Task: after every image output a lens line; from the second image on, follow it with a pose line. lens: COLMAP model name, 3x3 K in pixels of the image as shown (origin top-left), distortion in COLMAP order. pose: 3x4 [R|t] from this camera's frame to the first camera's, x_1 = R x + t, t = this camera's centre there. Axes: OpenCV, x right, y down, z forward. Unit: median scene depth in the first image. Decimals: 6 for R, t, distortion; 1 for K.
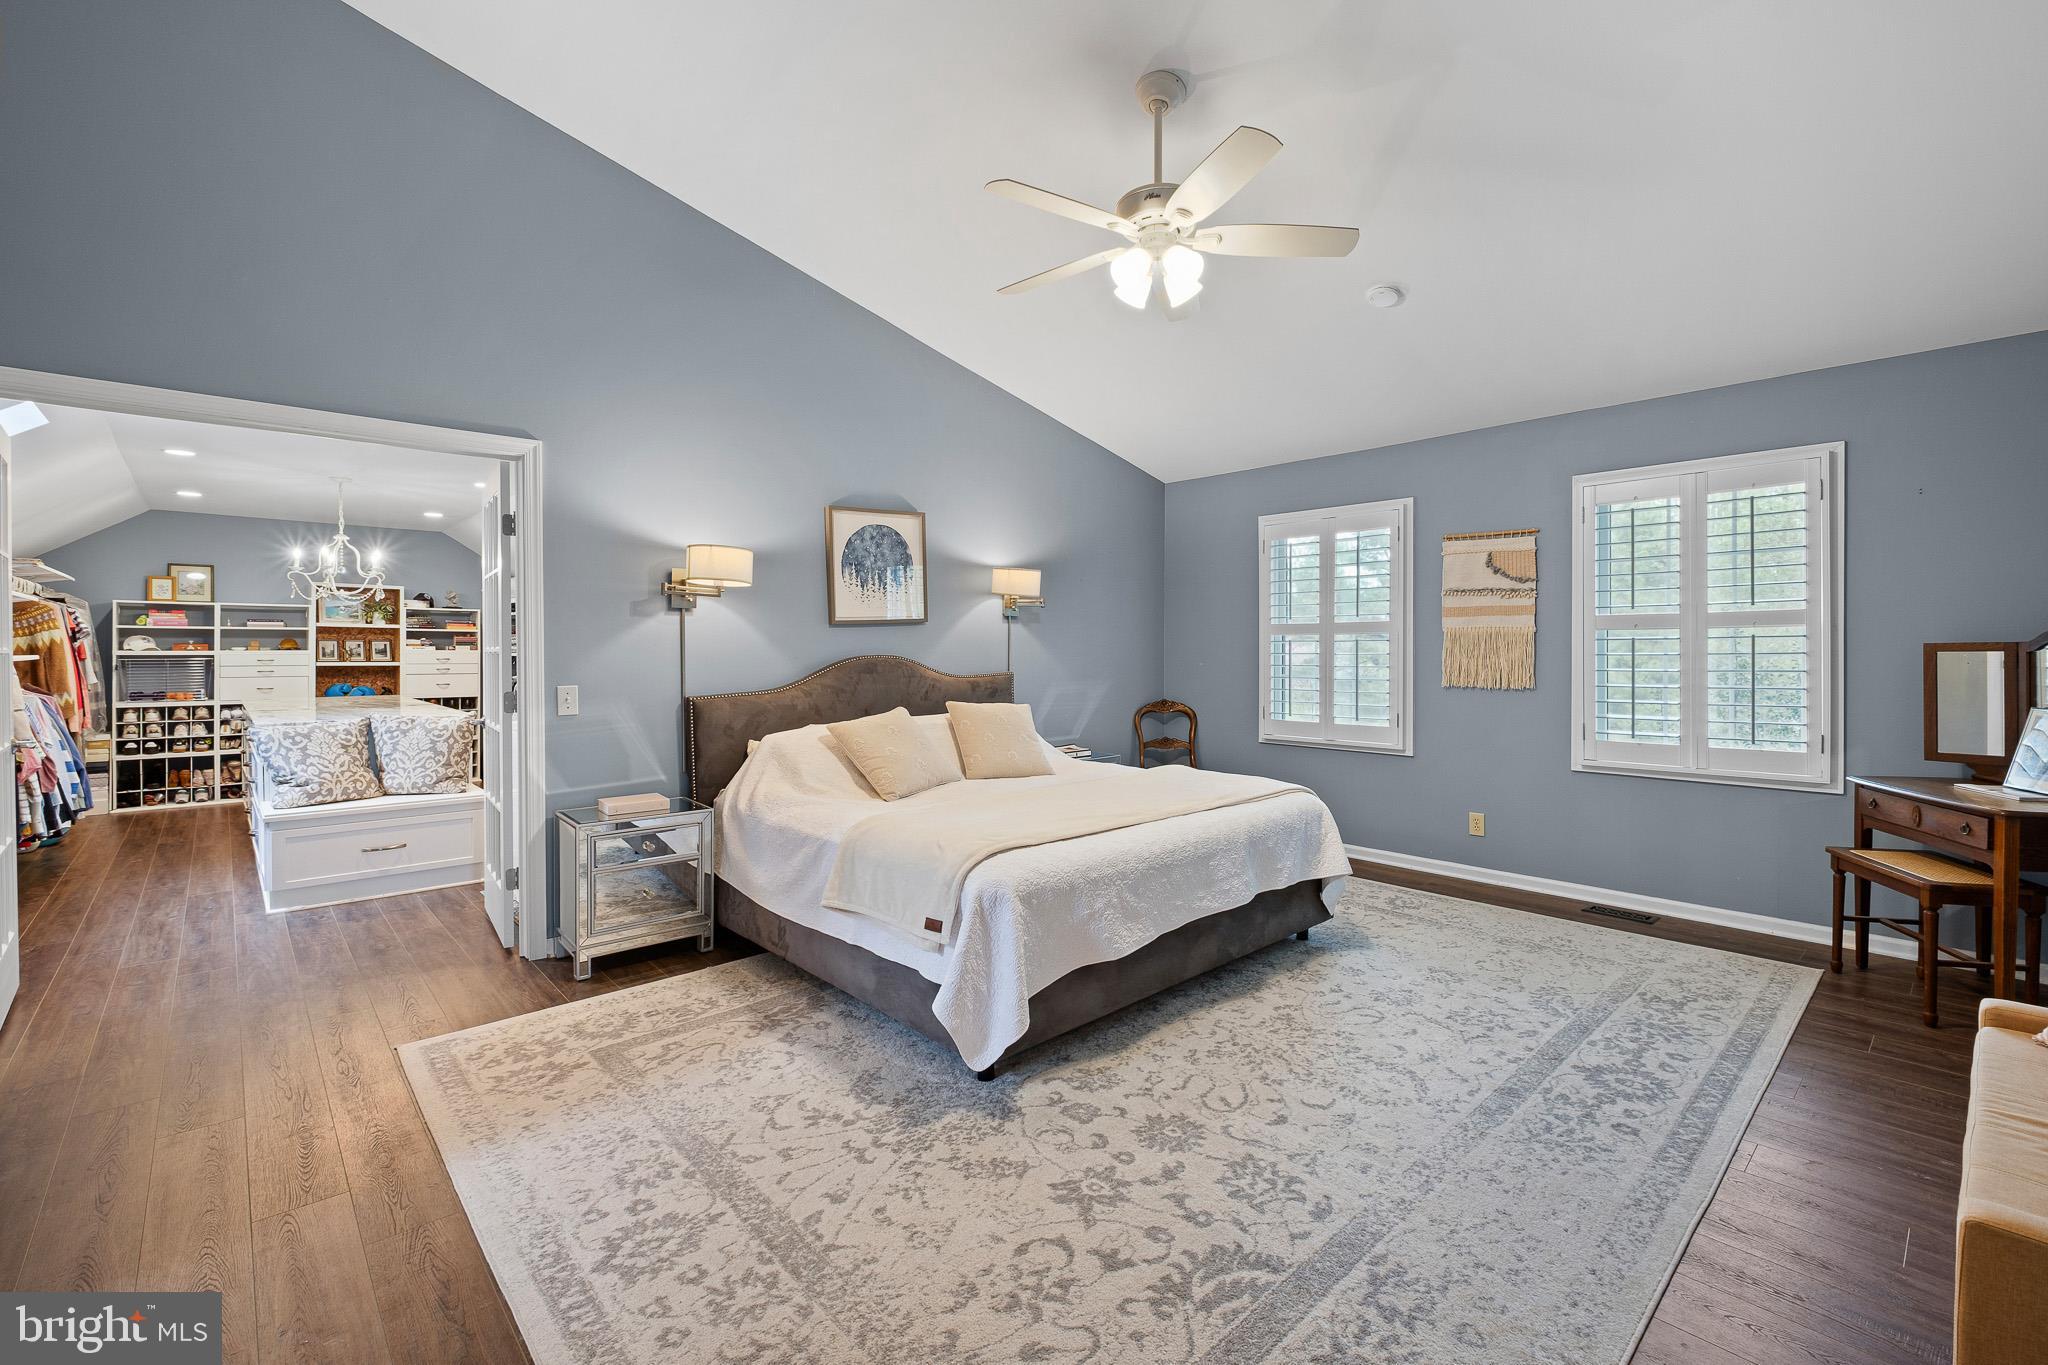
lens RADIAL K [[883.2, 0, 1021.9], [0, 883.2, 671.0], [0, 0, 1]] dist [0.012202, -0.000013]
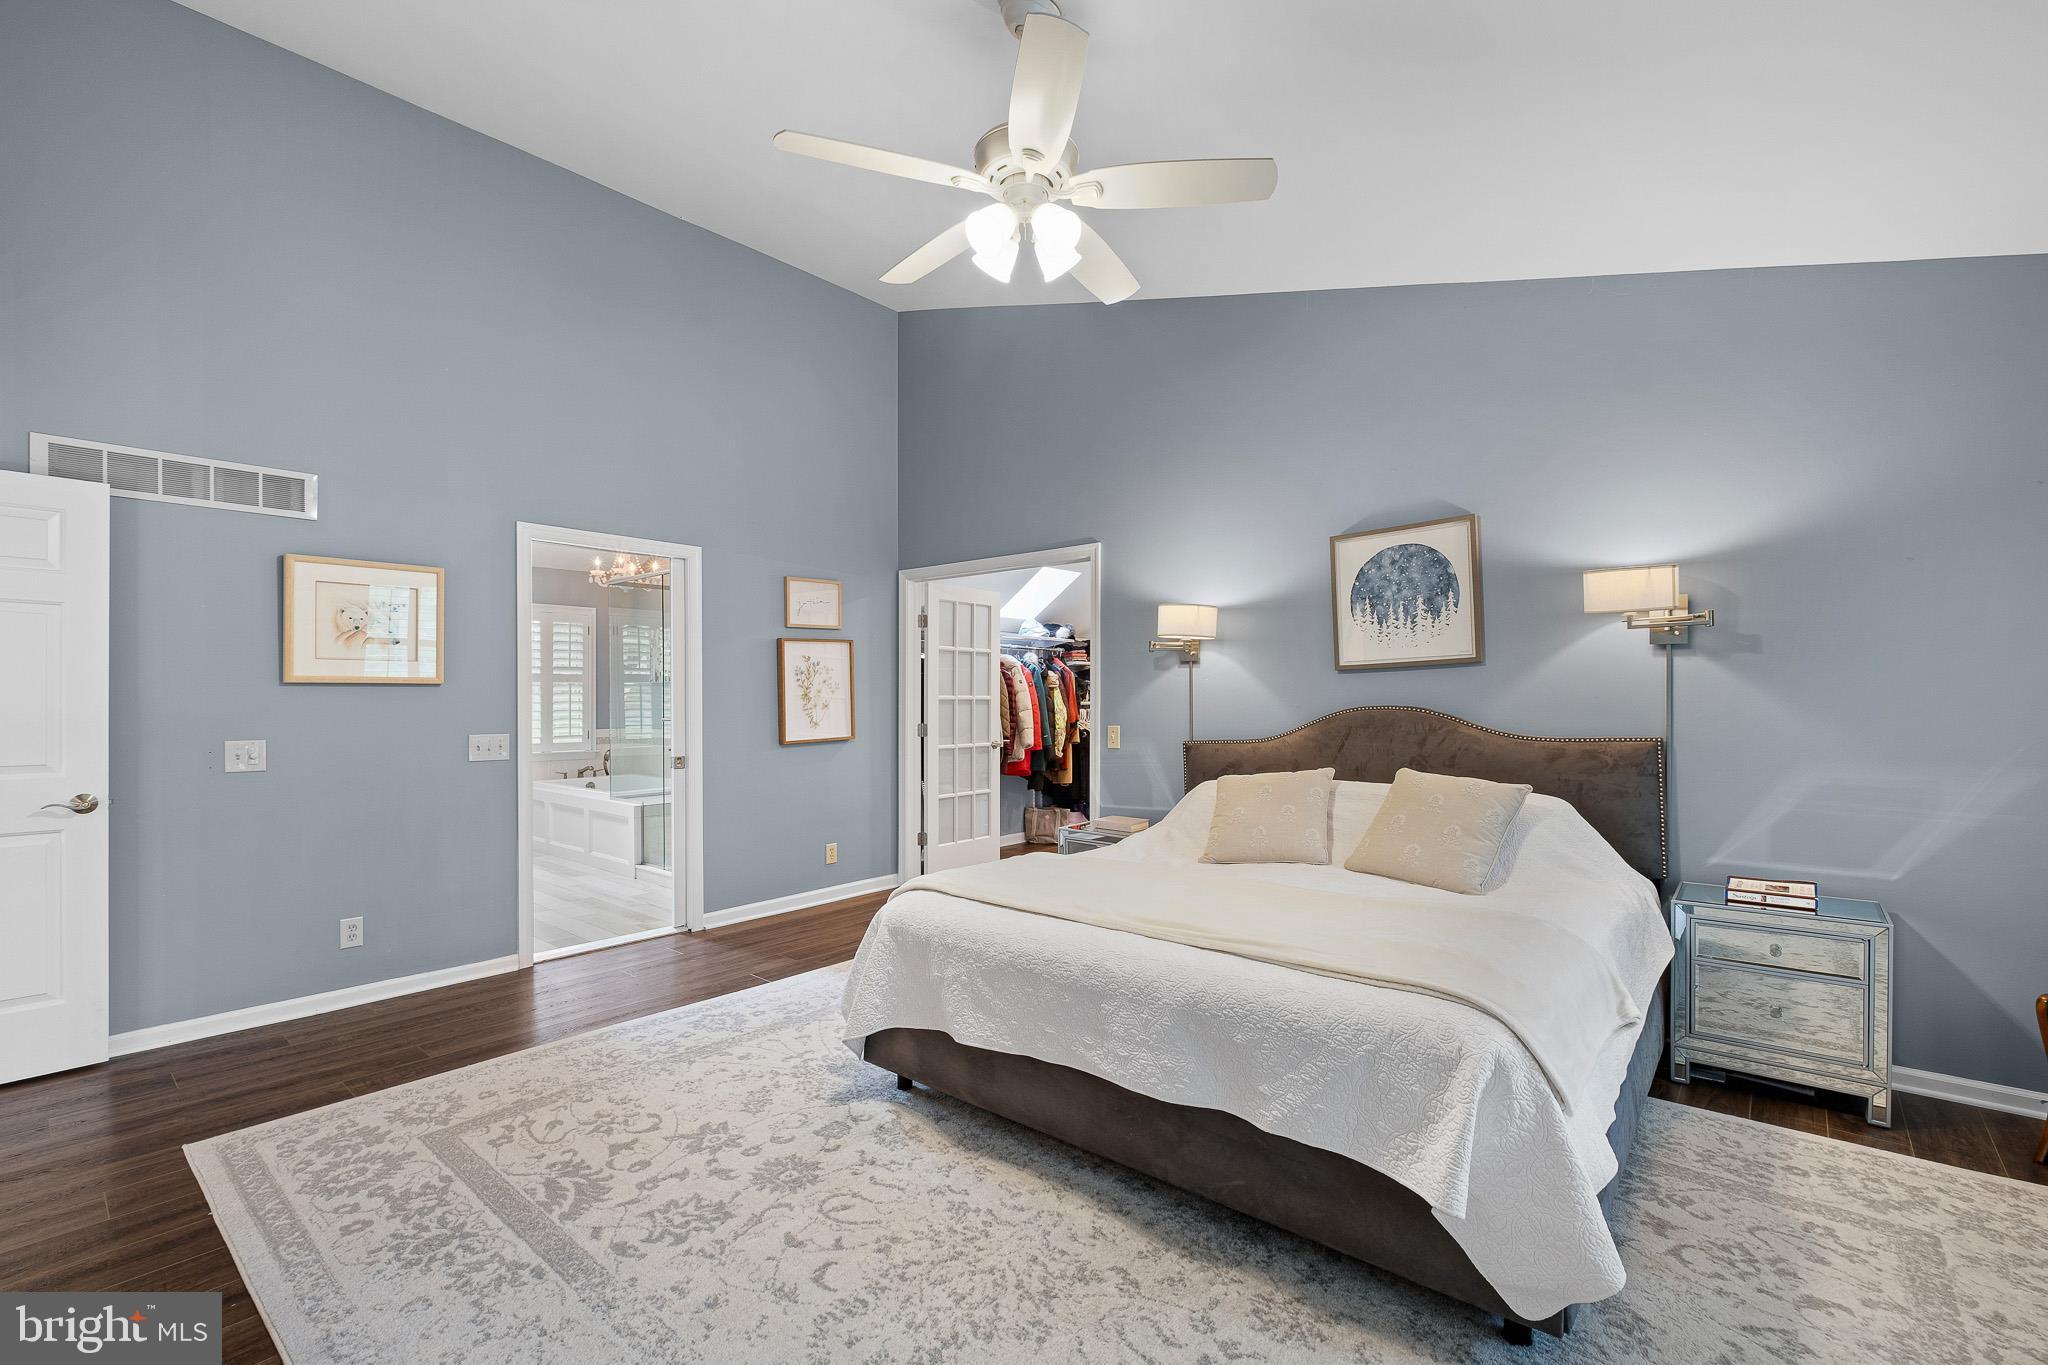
lens RADIAL K [[883.2, 0, 1021.8], [0, 883.2, 686.7], [0, 0, 1]] dist [0.012202, -0.000013]
pose [[0.124296, -0.009189, -0.992203, 1.006161], [-0.023281, 0.999655, -0.012175, -0.028651], [0.991972, 0.024613, 0.124040, 0.928987]]
